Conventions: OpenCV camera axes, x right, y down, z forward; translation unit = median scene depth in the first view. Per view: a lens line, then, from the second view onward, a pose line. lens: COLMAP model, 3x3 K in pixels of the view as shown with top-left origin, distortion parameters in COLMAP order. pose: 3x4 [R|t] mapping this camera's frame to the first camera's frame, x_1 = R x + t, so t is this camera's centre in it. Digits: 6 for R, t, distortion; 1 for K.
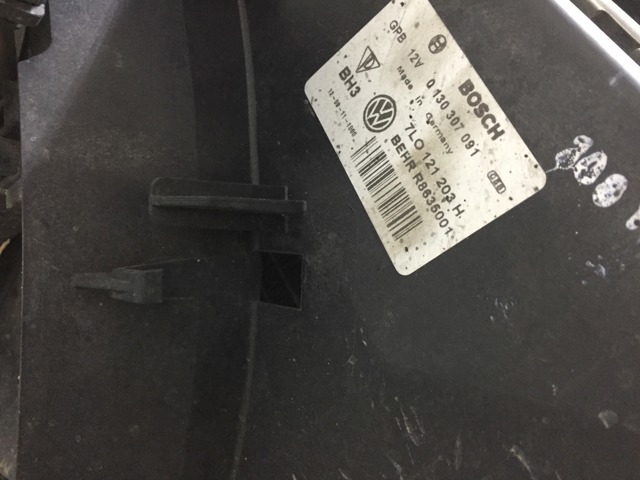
lens RADIAL K [[582.6, 0, 320.0], [0, 582.6, 240.0], [0, 0, 1]] dist [0.083319, -0.155222]
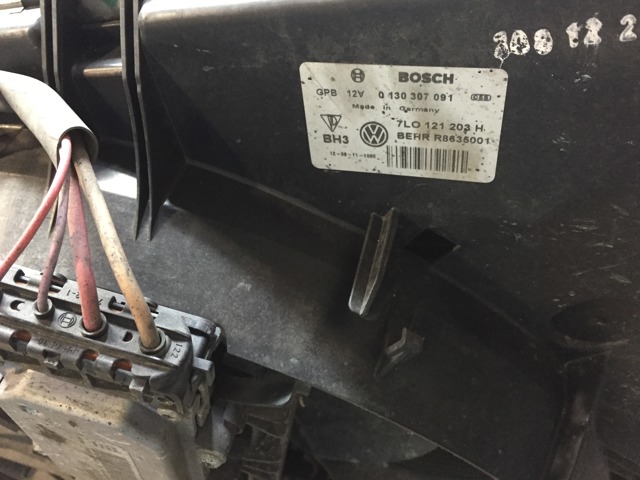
lens RADIAL K [[582.6, 0, 320.0], [0, 582.6, 240.0], [0, 0, 1]] dist [0.083319, -0.155222]
pose [[0.469018, -0.864874, -0.178924, 0.080638], [0.878508, 0.436030, 0.195197, -0.506229], [-0.090805, -0.248737, 0.964305, -0.322543]]
